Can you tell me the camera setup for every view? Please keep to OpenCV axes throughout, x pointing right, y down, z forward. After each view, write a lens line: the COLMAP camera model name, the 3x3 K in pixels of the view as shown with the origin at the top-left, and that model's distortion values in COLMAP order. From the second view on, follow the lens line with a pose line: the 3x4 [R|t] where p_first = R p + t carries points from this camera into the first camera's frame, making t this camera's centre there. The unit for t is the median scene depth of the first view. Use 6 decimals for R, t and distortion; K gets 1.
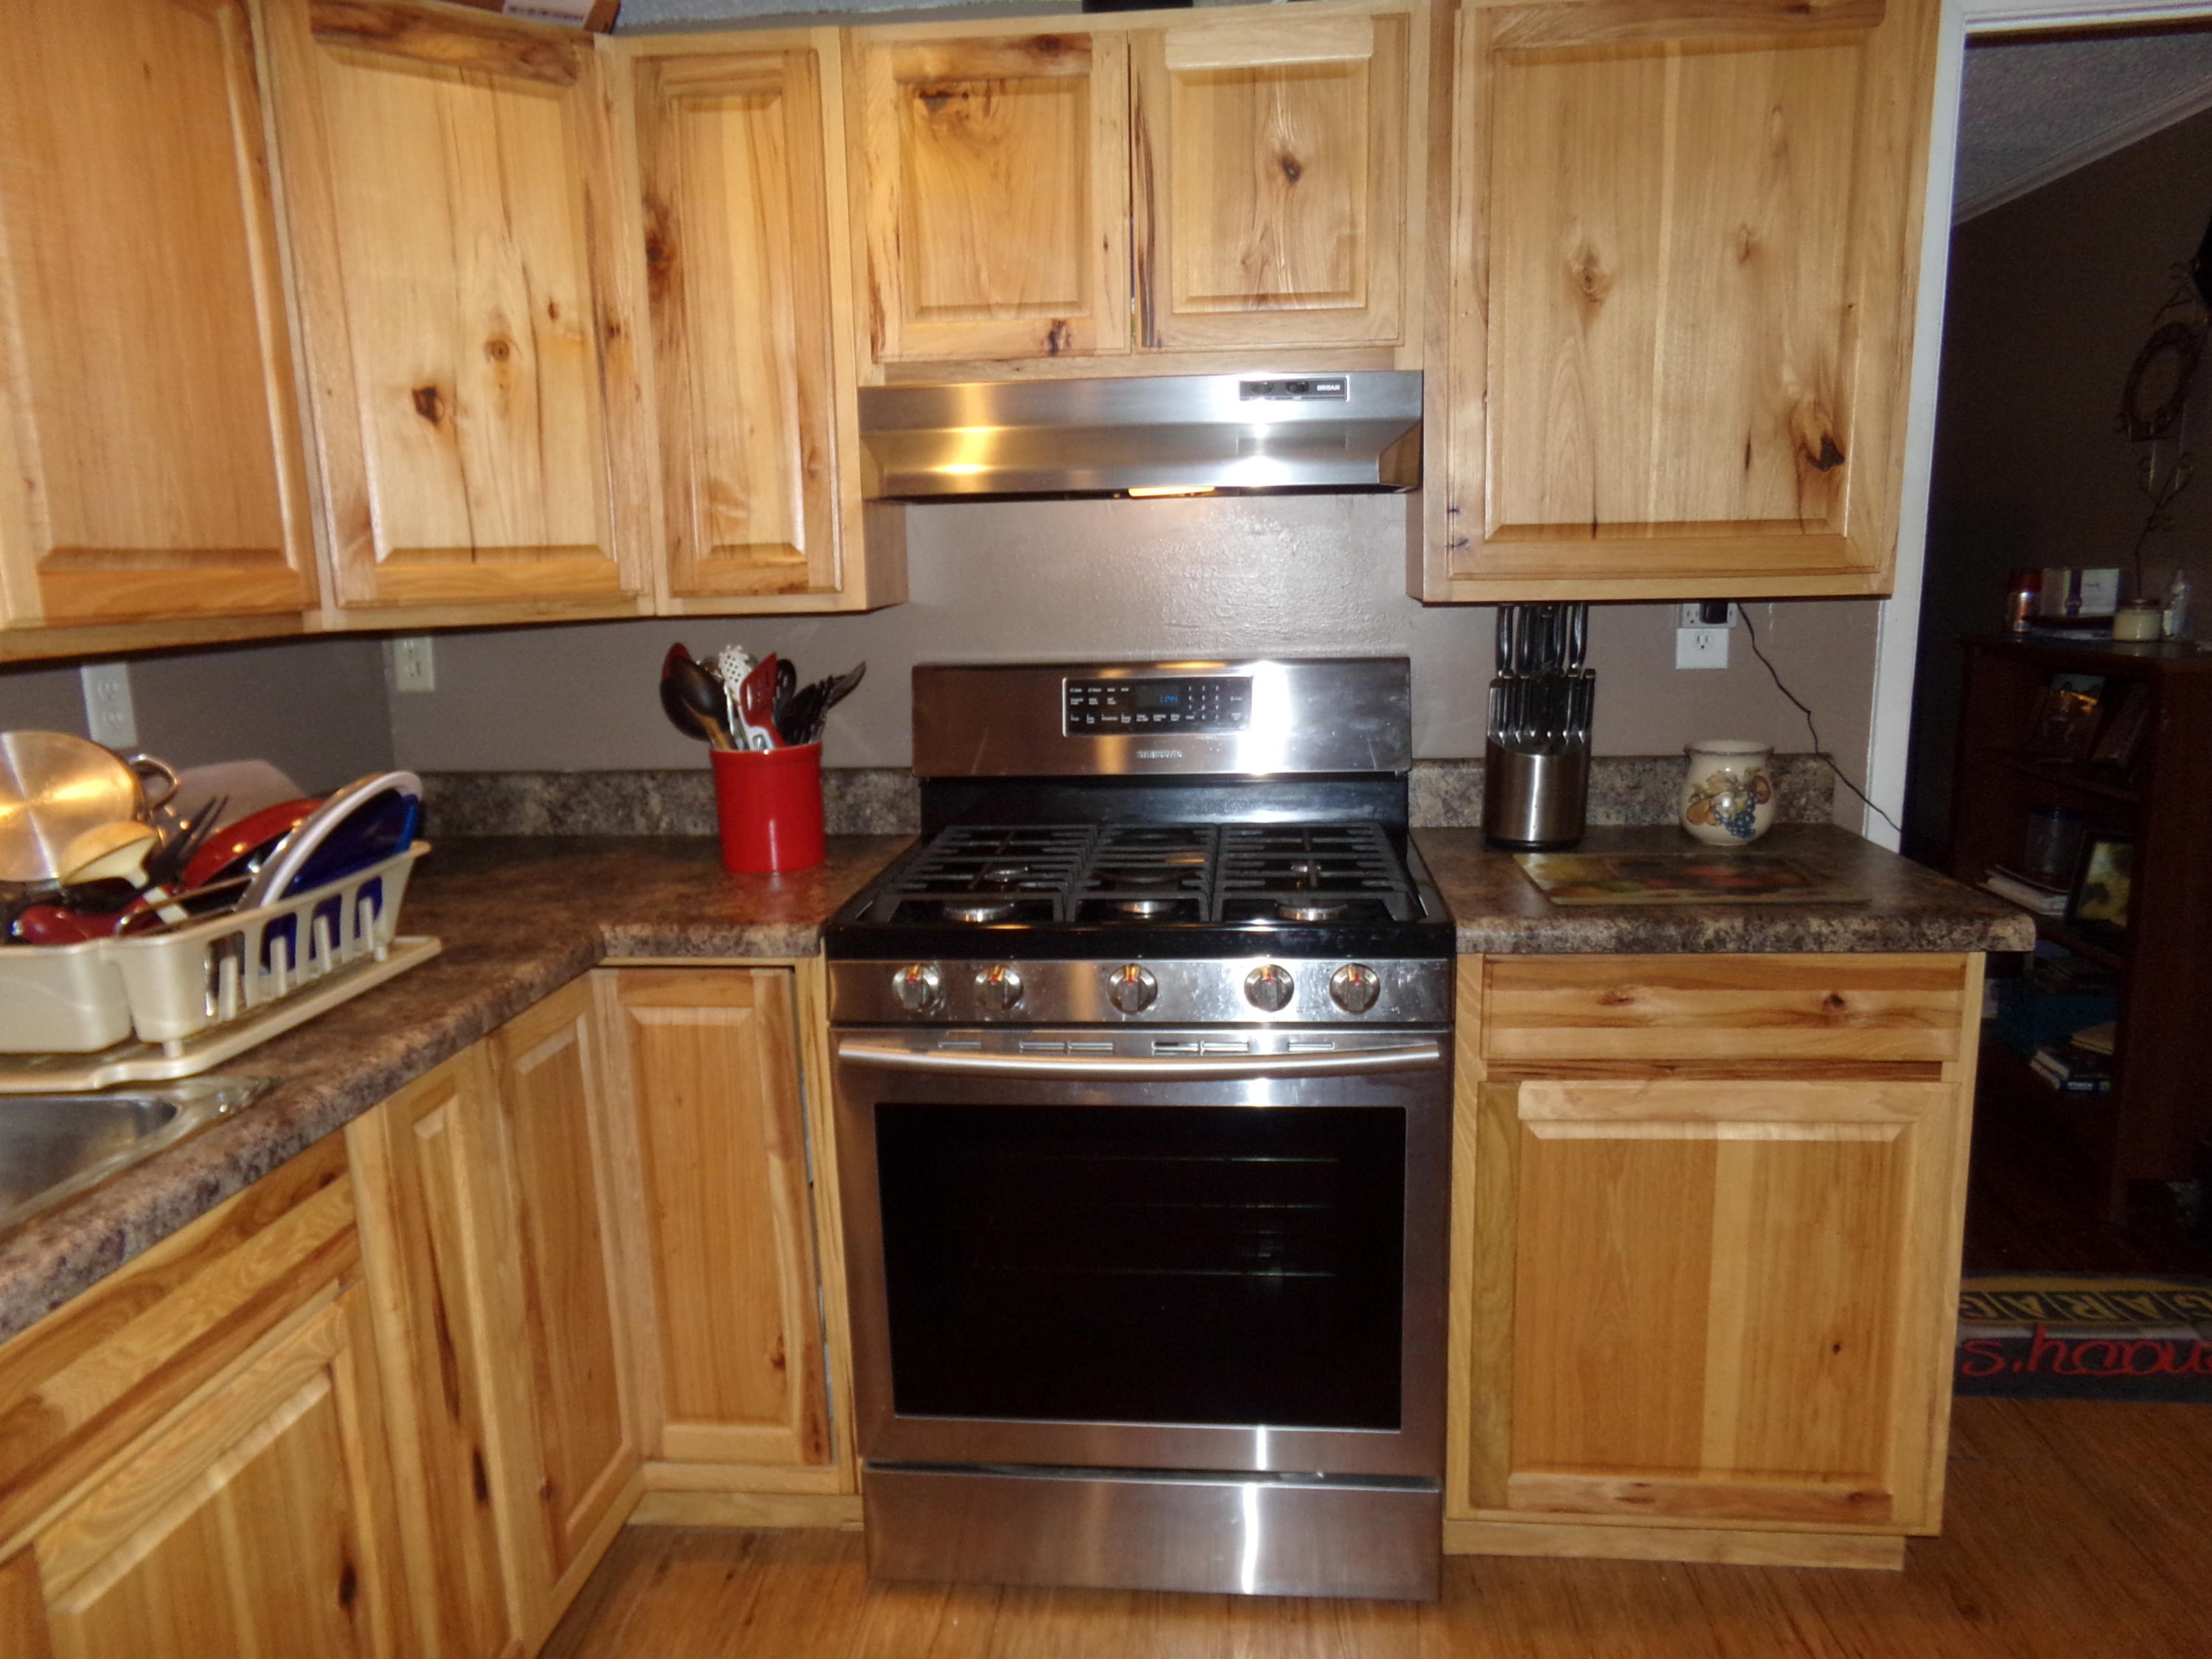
lens RADIAL K [[1534.1, 0, 1106.0], [0, 1534.1, 829.5], [0, 0, 1]] dist [-0.122755, 0.226033]
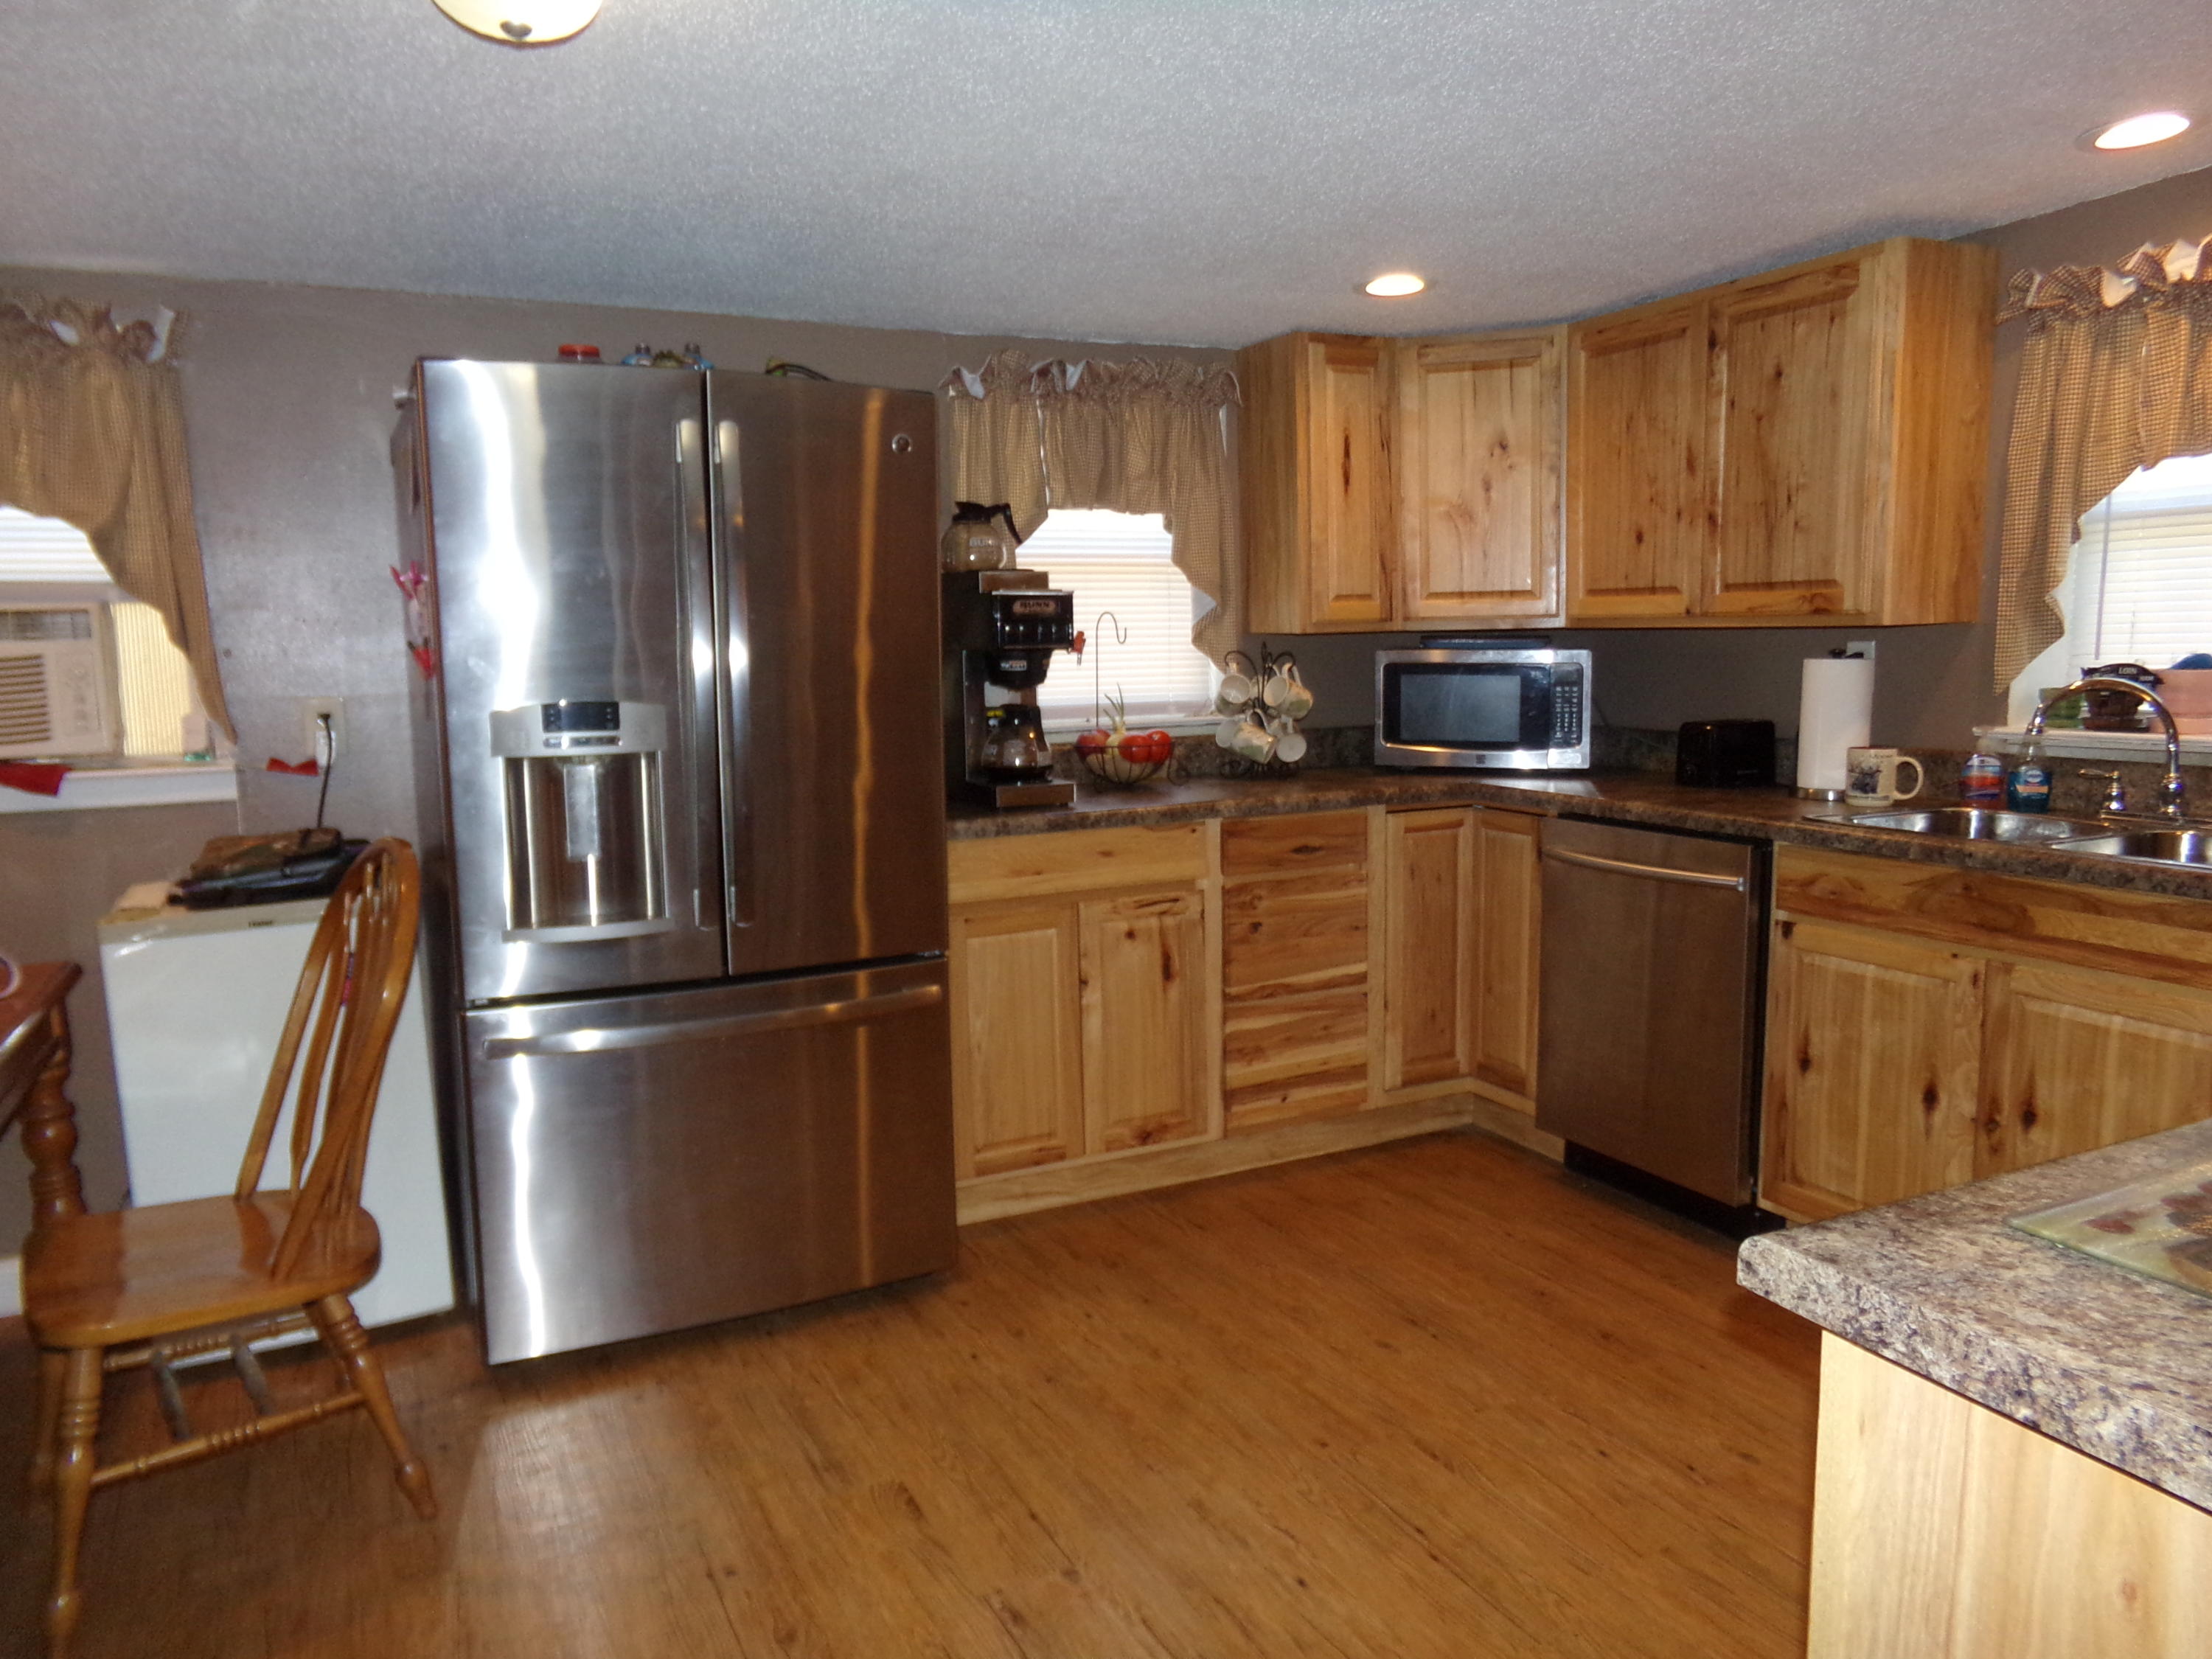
lens RADIAL K [[1529.8, 0, 1106.0], [0, 1529.8, 829.5], [0, 0, 1]] dist [-0.090521, 0.139472]
pose [[-0.846524, 0.101767, -0.522532, 1.534357], [-0.065723, 0.954070, 0.292287, -0.310104], [0.528277, 0.281771, -0.800955, 1.785641]]
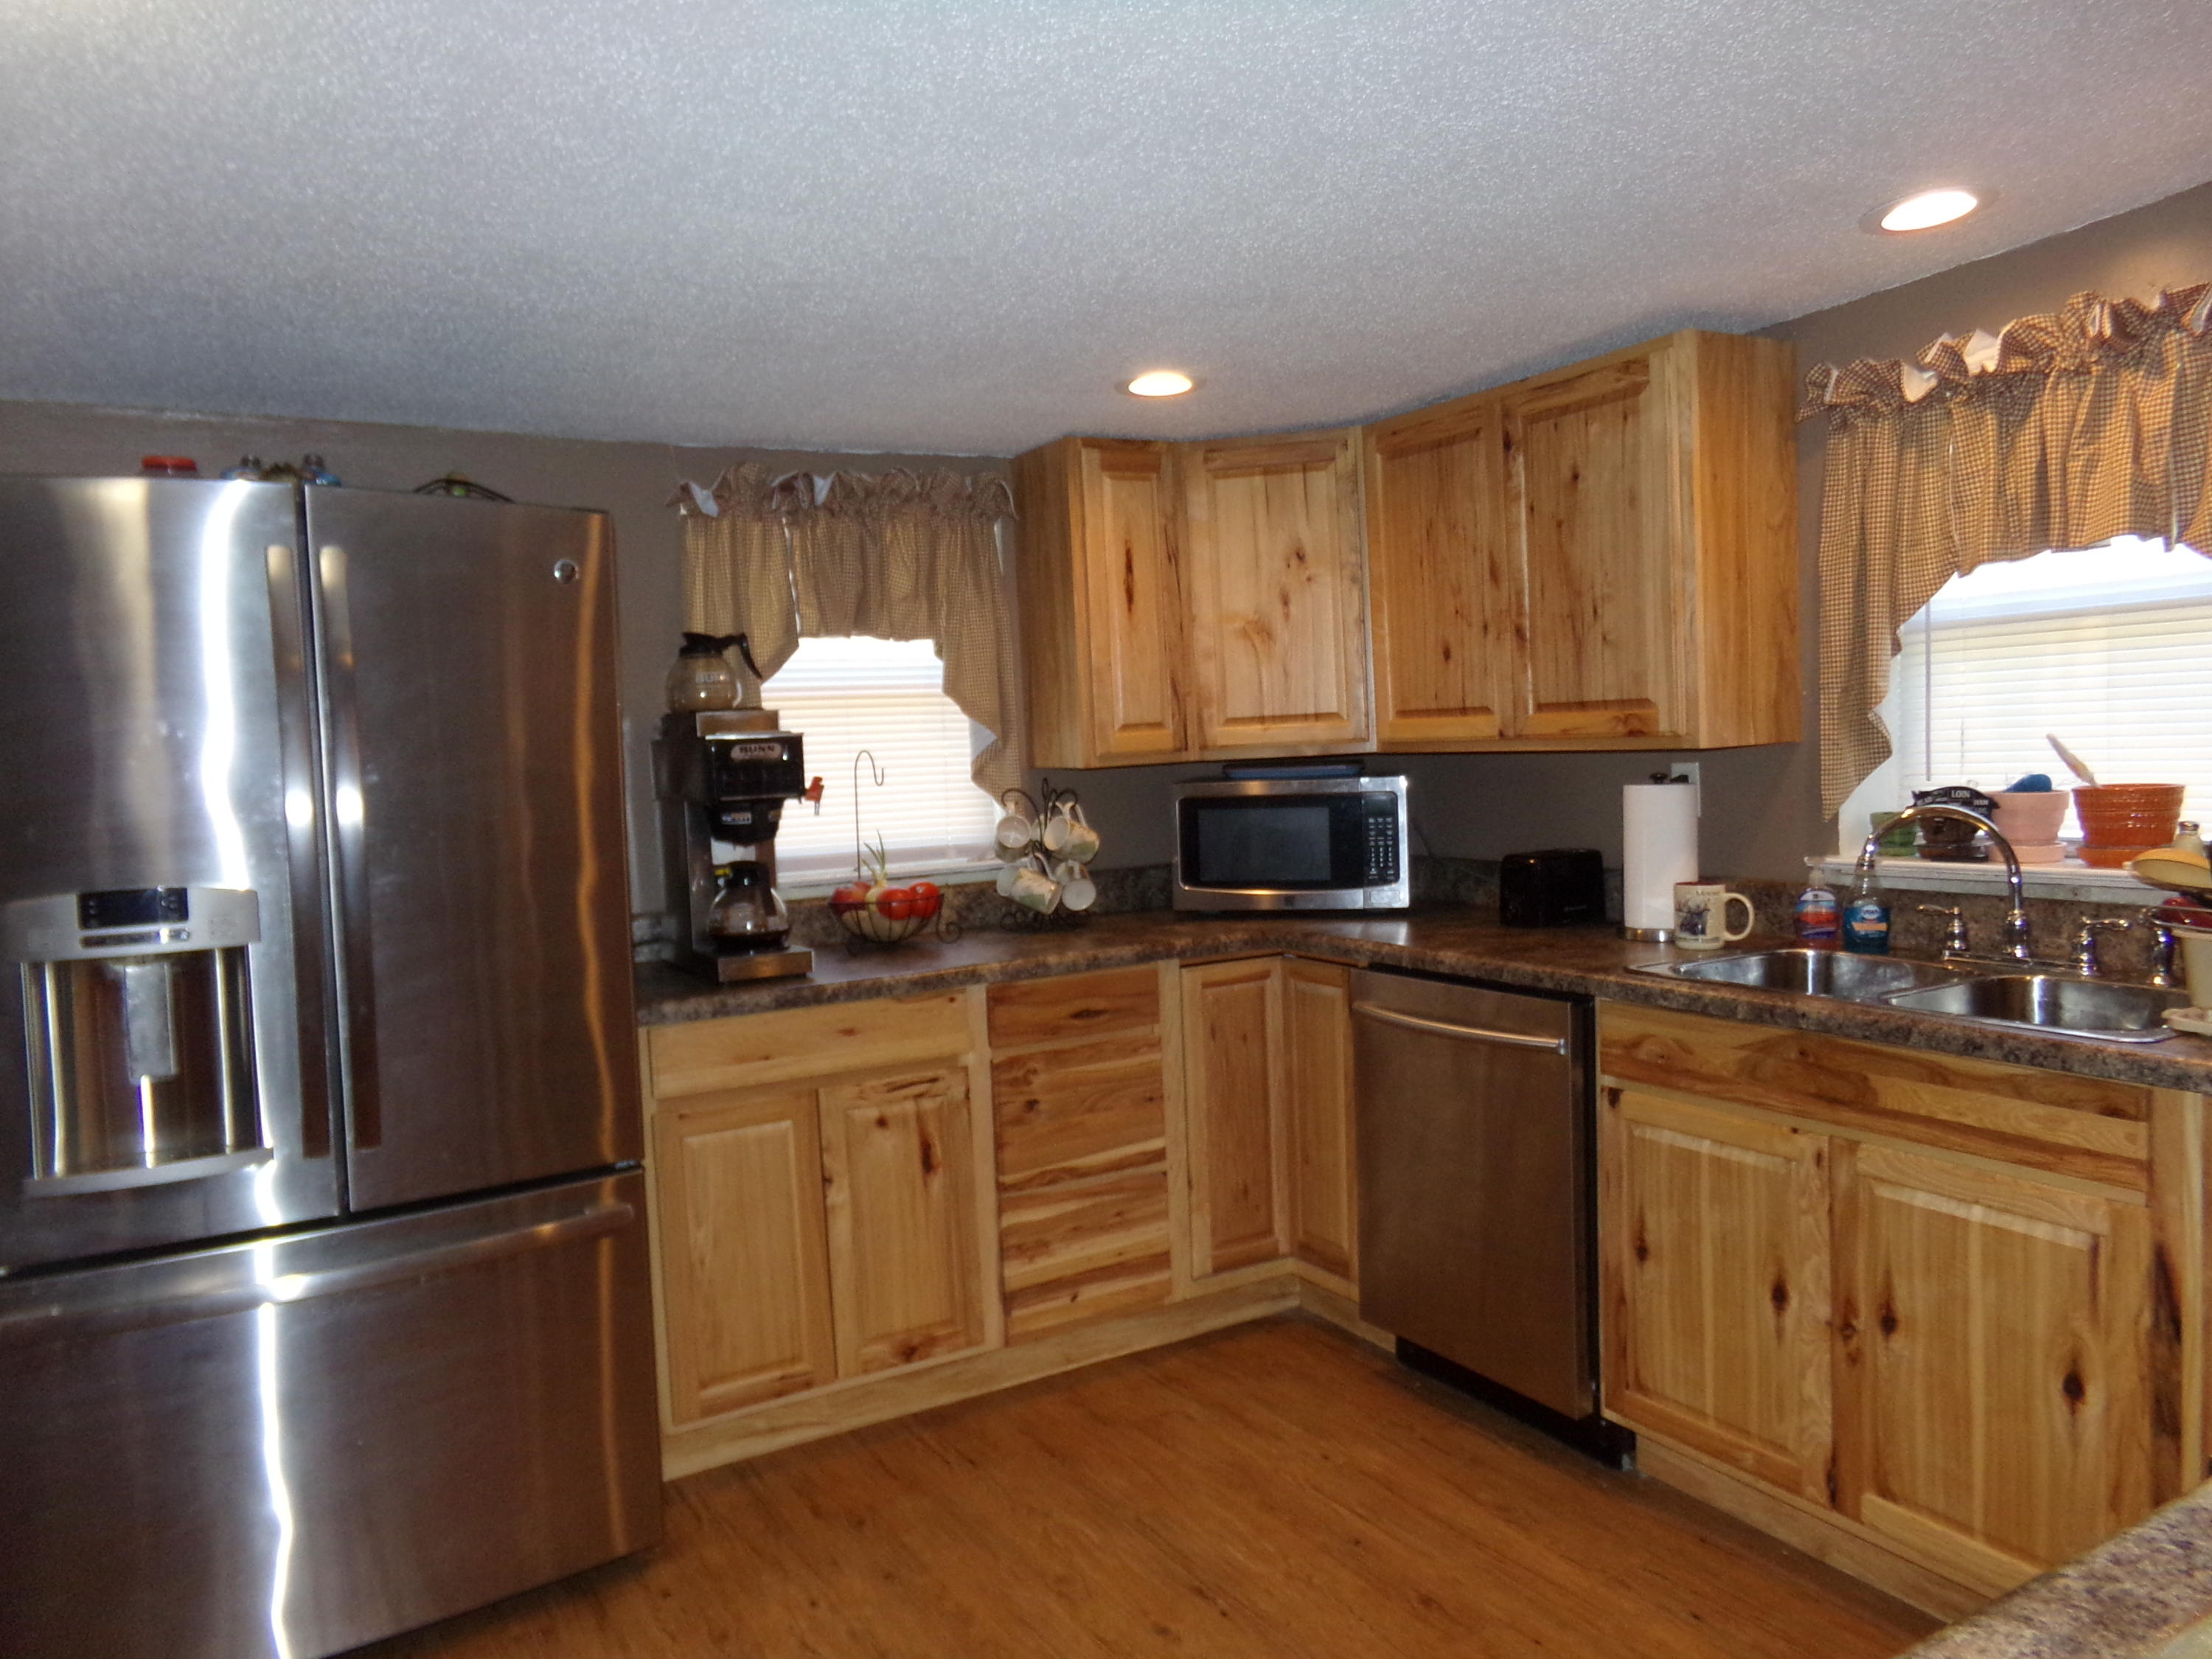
lens RADIAL K [[1534.1, 0, 1106.0], [0, 1534.1, 829.5], [0, 0, 1]] dist [-0.122755, 0.226033]
pose [[-0.806476, 0.087514, -0.584754, 1.152703], [-0.053463, 0.974141, 0.219524, -0.316937], [0.588845, 0.208303, -0.780943, 1.633104]]
